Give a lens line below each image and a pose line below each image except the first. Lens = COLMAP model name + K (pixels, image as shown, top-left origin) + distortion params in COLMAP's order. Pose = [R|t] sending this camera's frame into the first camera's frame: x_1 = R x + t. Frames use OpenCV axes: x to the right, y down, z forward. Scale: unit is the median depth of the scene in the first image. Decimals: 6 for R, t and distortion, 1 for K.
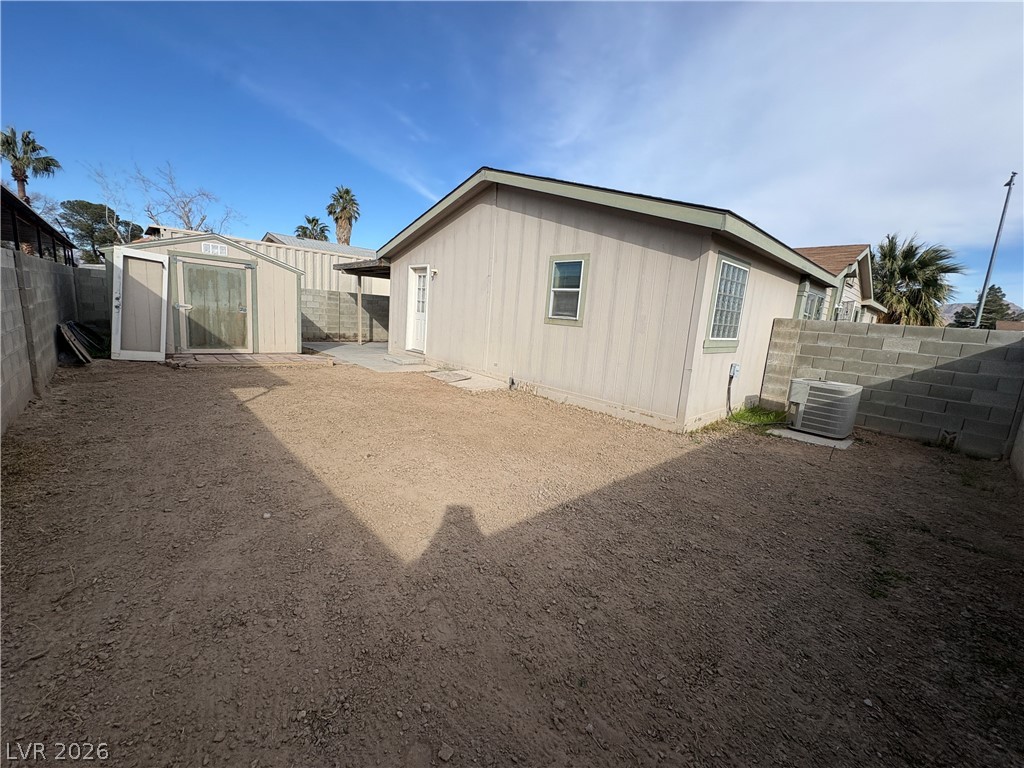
lens RADIAL K [[407.3, 0, 506.9], [0, 407.3, 382.9], [0, 0, 1]] dist [0.014968, 0.000079]
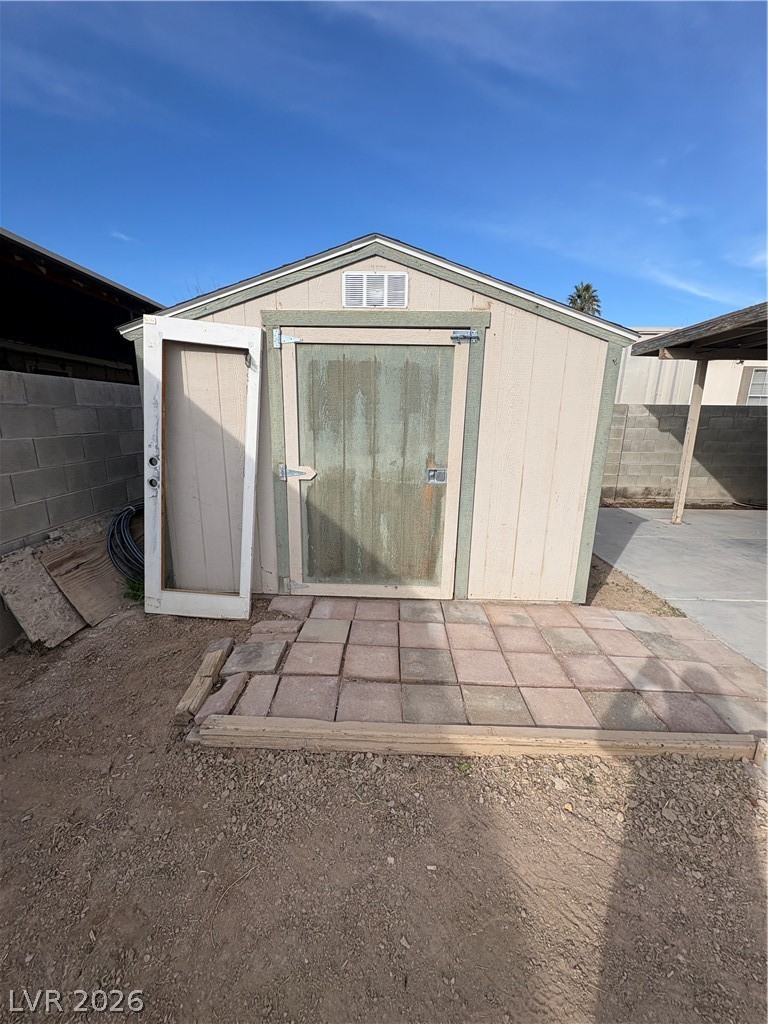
lens RADIAL K [[407.3, 0, 380.4], [0, 407.3, 508.3], [0, 0, 1]] dist [0.014968, 0.000079]
pose [[0.714226, 0.092451, -0.693782, -0.467387], [-0.081664, 0.995475, 0.048583, -0.171850], [0.695135, 0.021958, 0.718544, 0.768377]]
